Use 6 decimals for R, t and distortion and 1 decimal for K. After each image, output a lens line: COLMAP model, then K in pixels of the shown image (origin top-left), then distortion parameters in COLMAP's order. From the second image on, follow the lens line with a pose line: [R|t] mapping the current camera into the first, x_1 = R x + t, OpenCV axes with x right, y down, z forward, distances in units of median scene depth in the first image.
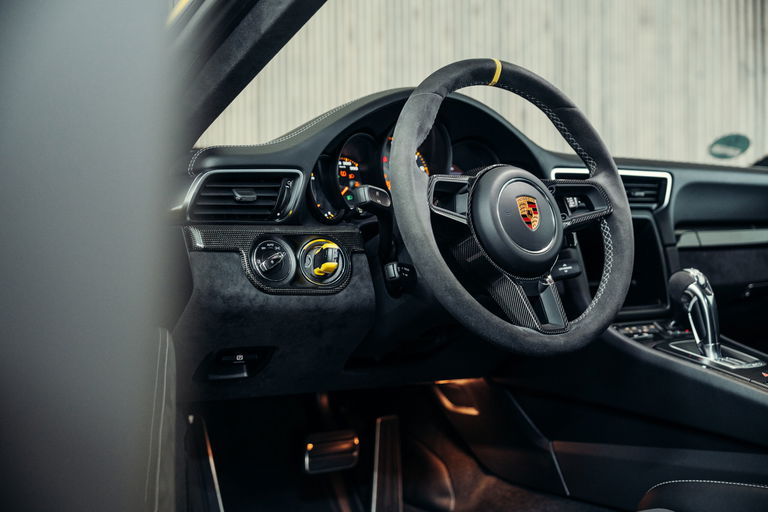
lens RADIAL K [[1039.8, 0, 383.2], [0, 1039.8, 254.8], [0, 0, 1]] dist [0.034029, 0.000000]
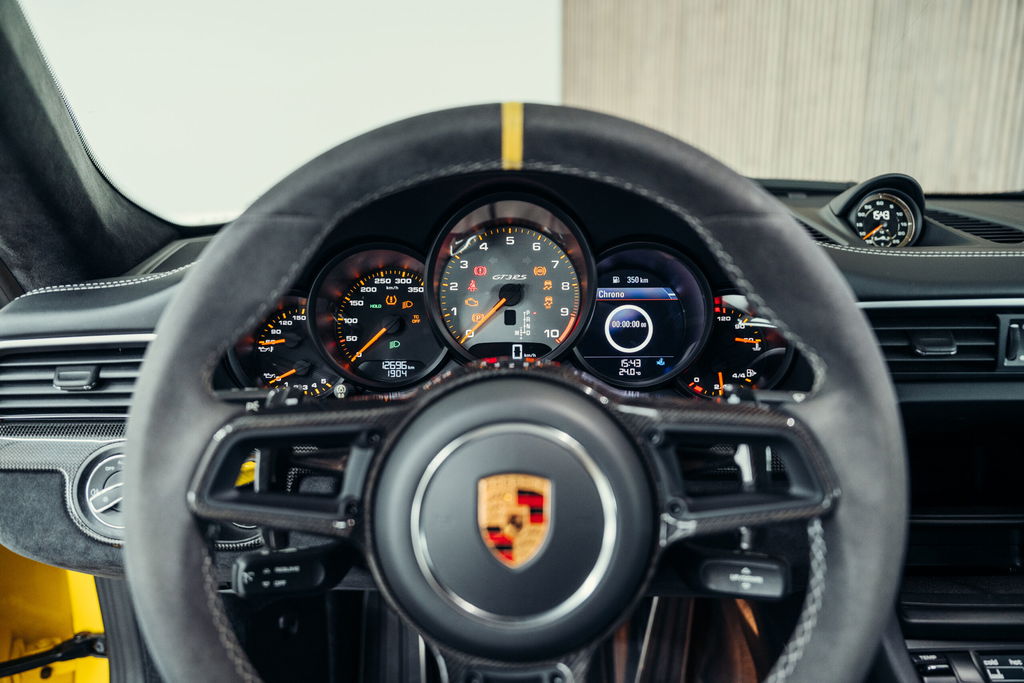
lens RADIAL K [[779.5, 0, 513.0], [0, 779.5, 345.1], [0, 0, 1]] dist [0.007914, 0.002325]
pose [[0.801838, 0.147667, -0.579008, 0.226324], [-0.012000, 0.972768, 0.231472, -0.130129], [0.597421, -0.178655, 0.781774, 0.588726]]
